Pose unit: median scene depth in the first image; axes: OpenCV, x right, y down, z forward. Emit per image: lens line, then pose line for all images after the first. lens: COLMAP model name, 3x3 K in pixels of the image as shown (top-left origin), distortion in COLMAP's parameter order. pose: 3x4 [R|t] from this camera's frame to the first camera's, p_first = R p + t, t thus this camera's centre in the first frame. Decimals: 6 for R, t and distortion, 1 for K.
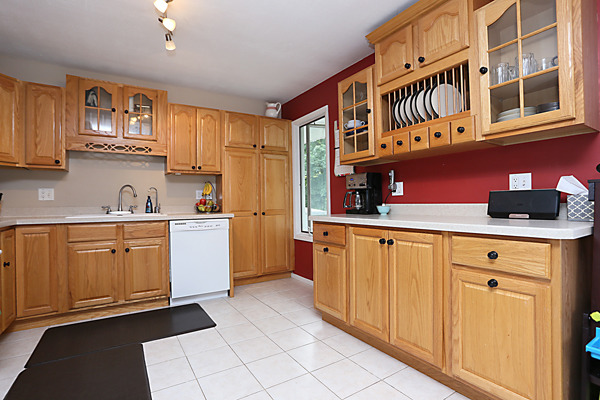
lens RADIAL K [[292.8, 0, 289.7], [0, 292.8, 199.1], [0, 0, 1]] dist [-0.039653, 0.007012]
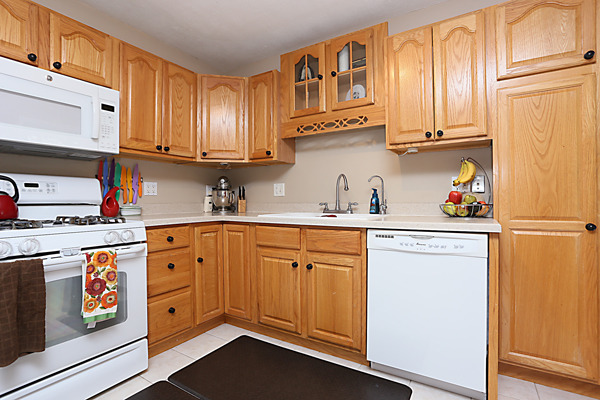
lens RADIAL K [[292.8, 0, 297.0], [0, 292.8, 199.9], [0, 0, 1]] dist [-0.039653, 0.007012]
pose [[0.465151, 0.004874, -0.885218, 0.045213], [0.008613, 0.999913, 0.010031, 0.007600], [0.885189, -0.012290, 0.465069, 0.590851]]
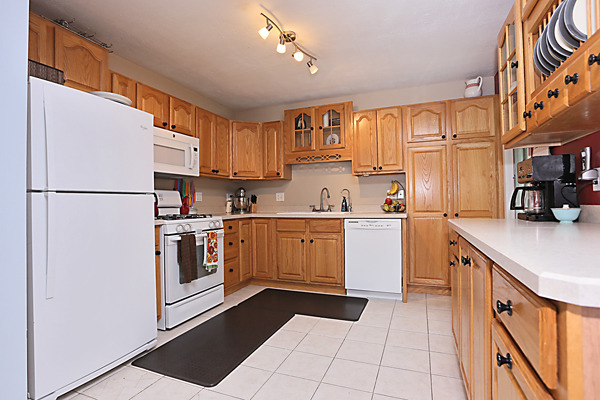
lens RADIAL K [[298.2, 0, 298.6], [0, 298.2, 201.5], [0, 0, 1]] dist [-0.044424, 0.002776]
pose [[0.611840, -0.003464, -0.790974, 0.381086], [0.013605, 0.999889, 0.006145, -0.001806], [0.790864, -0.014521, 0.611819, 0.158648]]
